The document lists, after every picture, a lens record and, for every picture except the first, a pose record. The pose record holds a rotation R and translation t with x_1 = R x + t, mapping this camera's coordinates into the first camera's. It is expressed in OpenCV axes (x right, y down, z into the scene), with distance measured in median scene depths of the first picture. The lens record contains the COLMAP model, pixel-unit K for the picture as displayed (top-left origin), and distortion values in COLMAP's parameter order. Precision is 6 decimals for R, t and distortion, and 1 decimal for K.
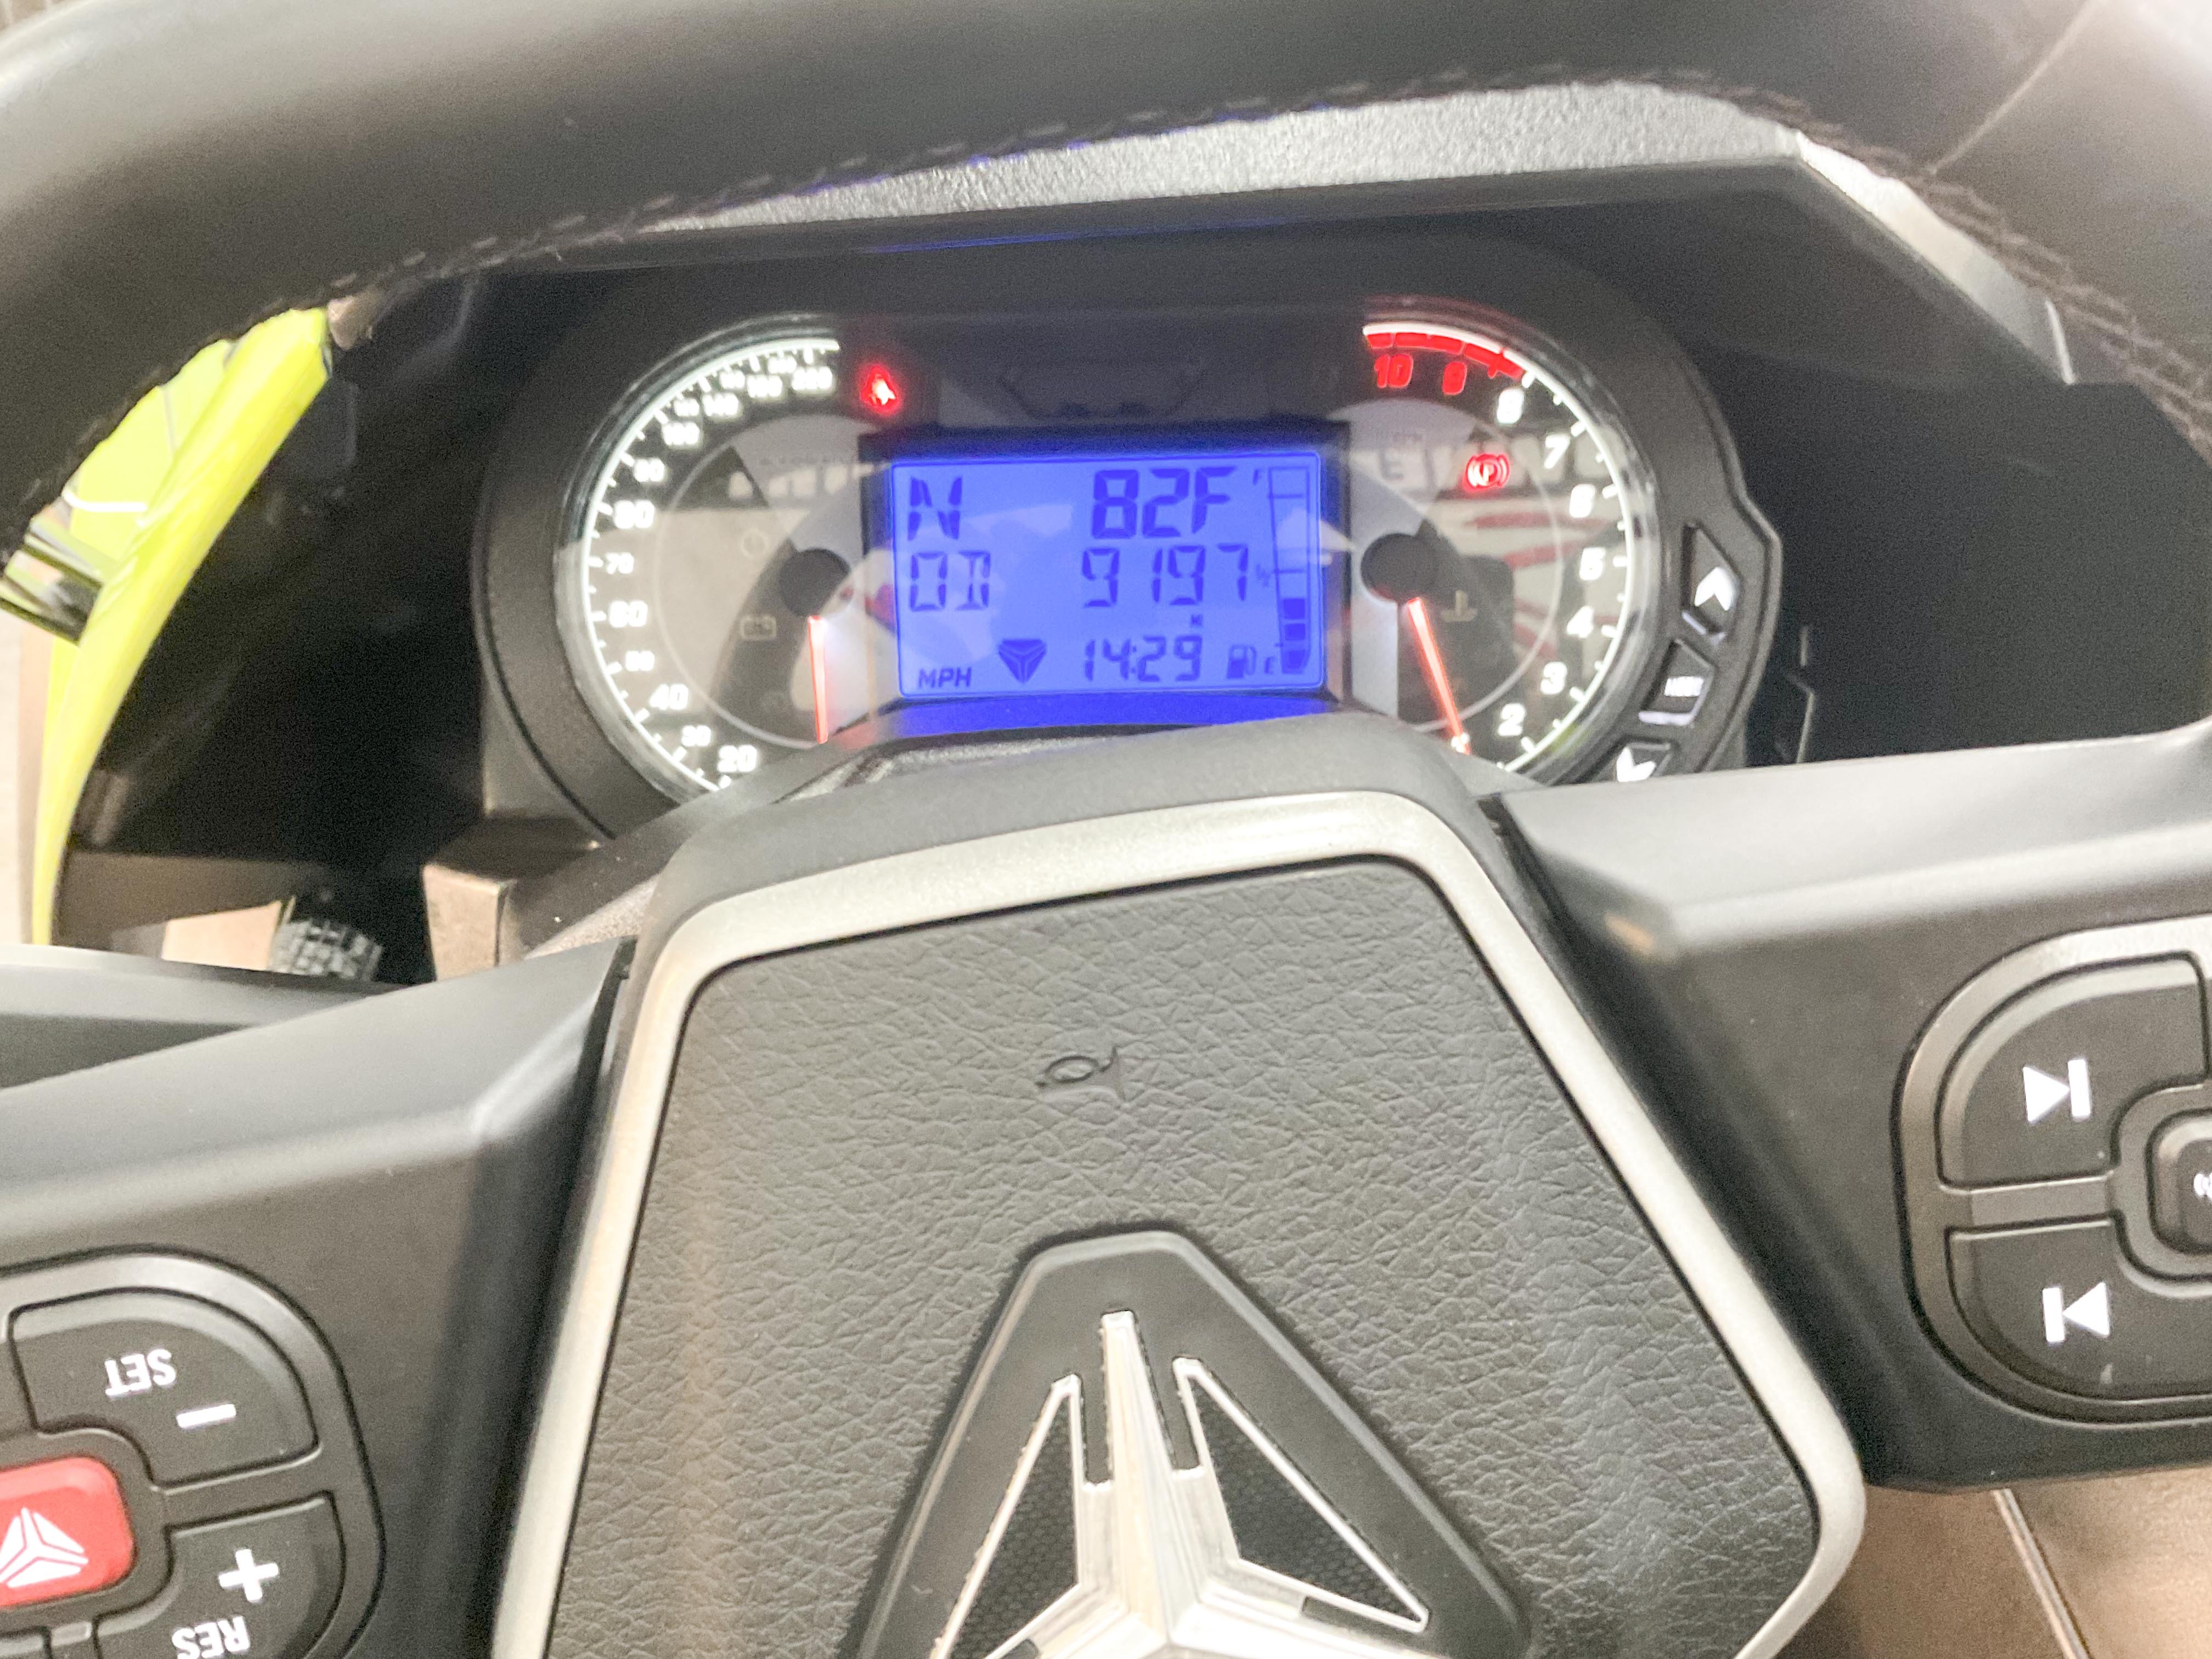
lens RADIAL K [[1861.8, 0, 1103.4], [0, 1861.8, 841.2], [0, 0, 1]] dist [-0.009422, -0.008662]
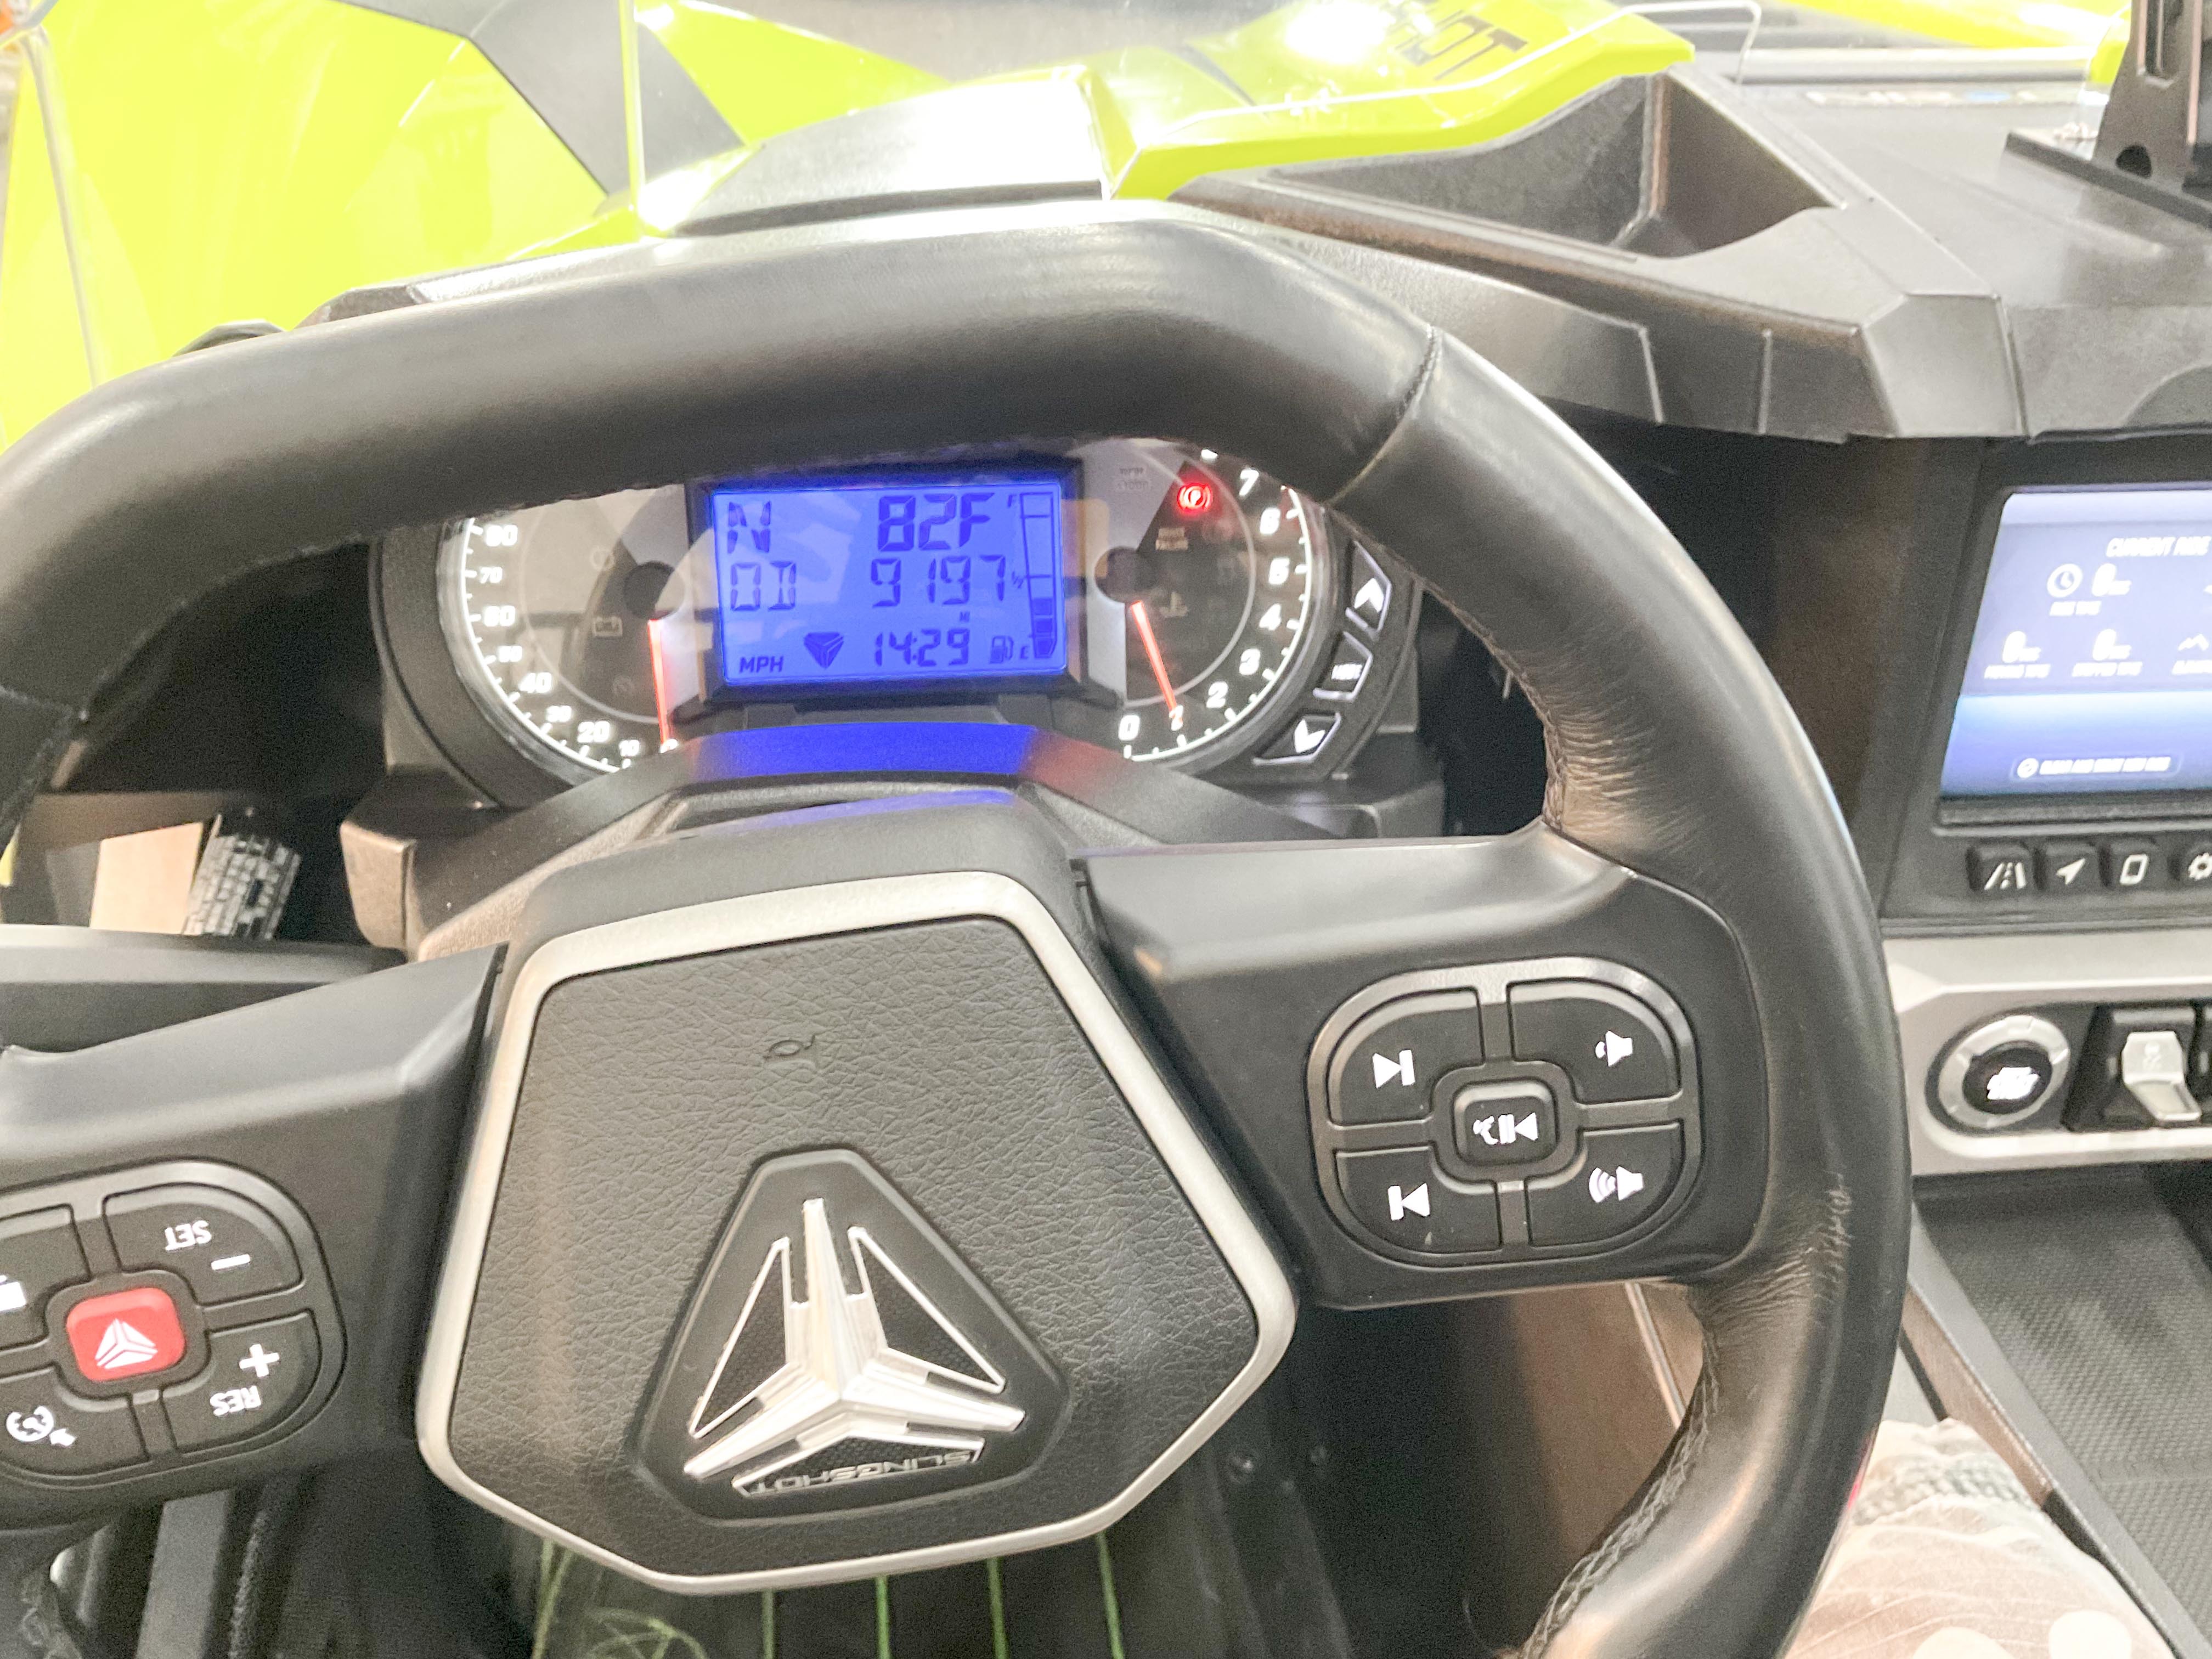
lens RADIAL K [[1861.8, 0, 1098.9], [0, 1861.8, 818.2], [0, 0, 1]] dist [-0.009422, -0.008662]
pose [[0.998254, 0.013451, 0.057513, 0.153001], [-0.018769, 0.995493, 0.092956, -0.221411], [-0.056003, -0.093873, 0.994008, -0.561181]]
